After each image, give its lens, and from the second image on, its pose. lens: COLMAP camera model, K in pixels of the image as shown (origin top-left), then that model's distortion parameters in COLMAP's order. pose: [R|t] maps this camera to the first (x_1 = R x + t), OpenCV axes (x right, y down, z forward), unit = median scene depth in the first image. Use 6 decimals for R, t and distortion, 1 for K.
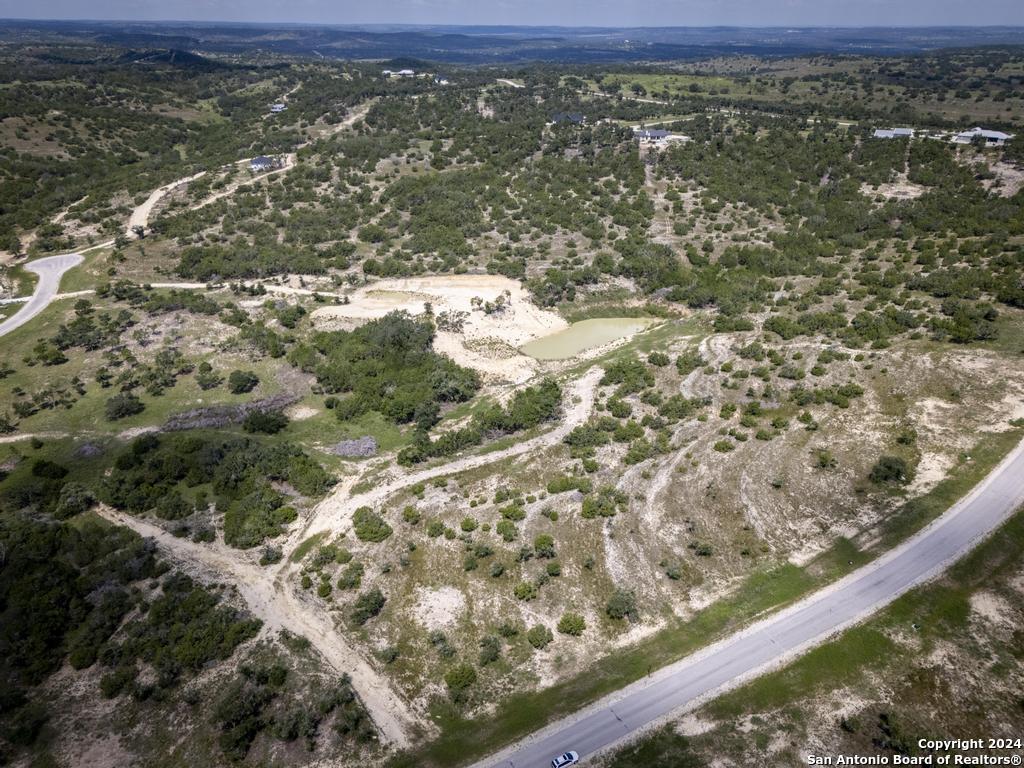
lens RADIAL K [[748.5, 0, 511.2], [0, 748.5, 386.4], [0, 0, 1]] dist [0.075296, -0.068285]
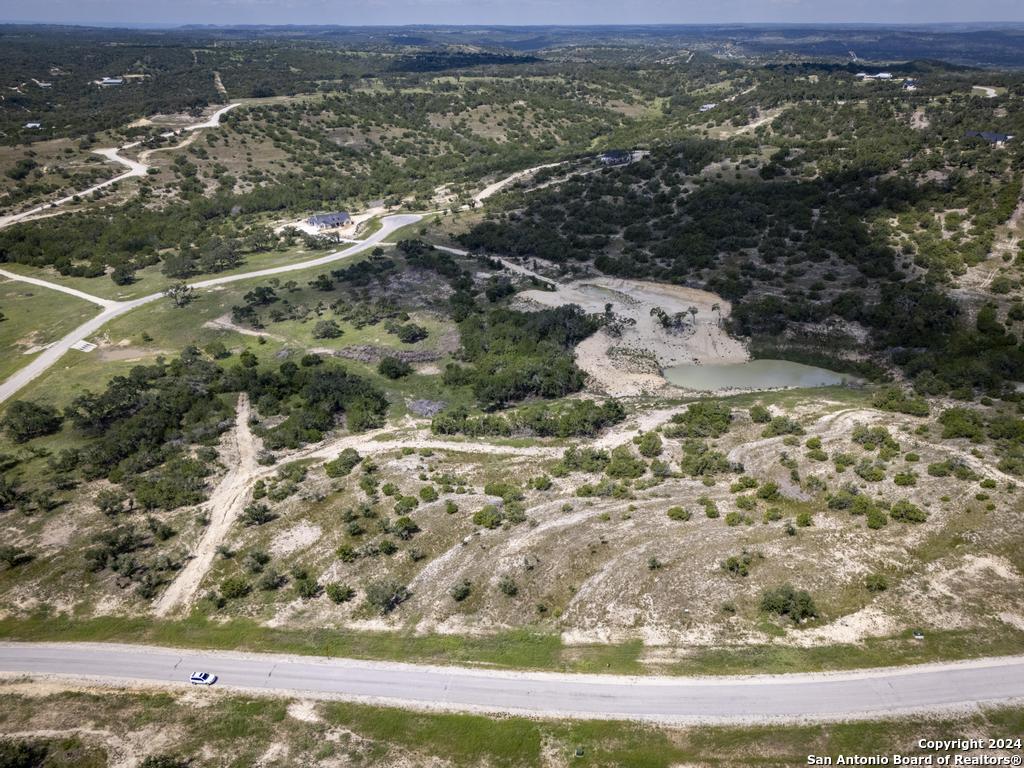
lens RADIAL K [[748.5, 0, 511.2], [0, 748.5, 386.4], [0, 0, 1]] dist [0.075296, -0.068285]
pose [[0.795948, 0.260115, -0.546633, 0.582181], [-0.260784, 0.962229, 0.078150, -0.080613], [0.546314, 0.080350, 0.833718, 0.170854]]
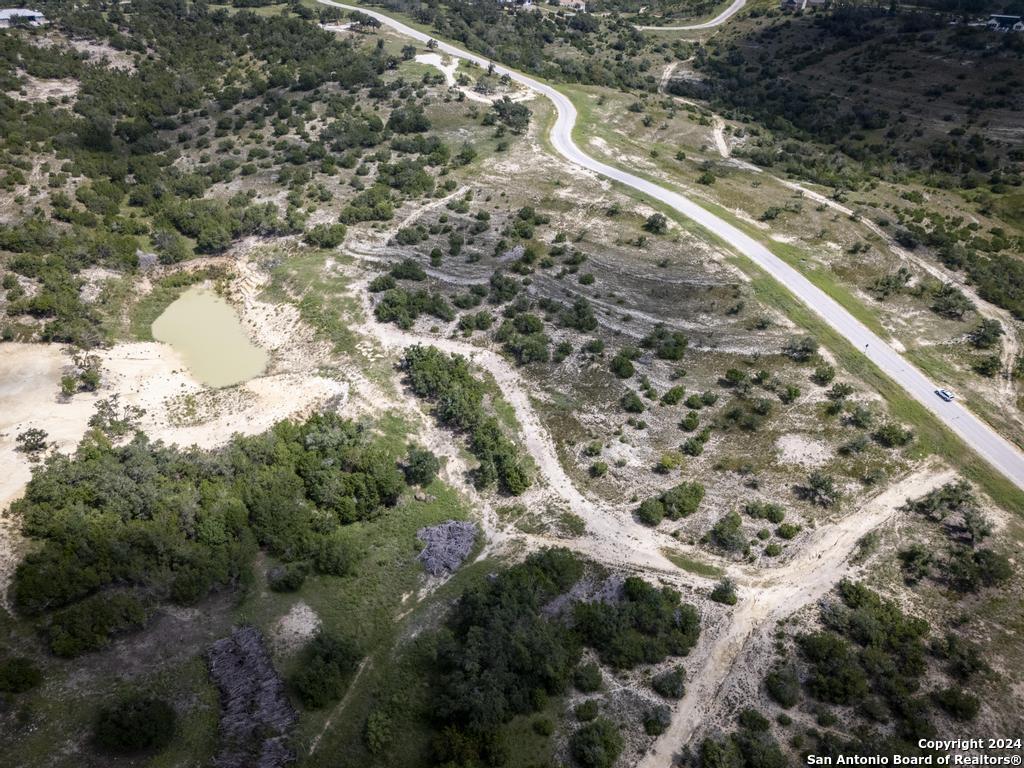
lens RADIAL K [[748.5, 0, 511.2], [0, 748.5, 386.4], [0, 0, 1]] dist [0.075296, -0.068285]
pose [[0.113144, -0.546869, 0.829538, -0.833675], [0.425021, 0.781295, 0.457095, -0.392877], [-0.898085, 0.300854, 0.320829, 0.805721]]
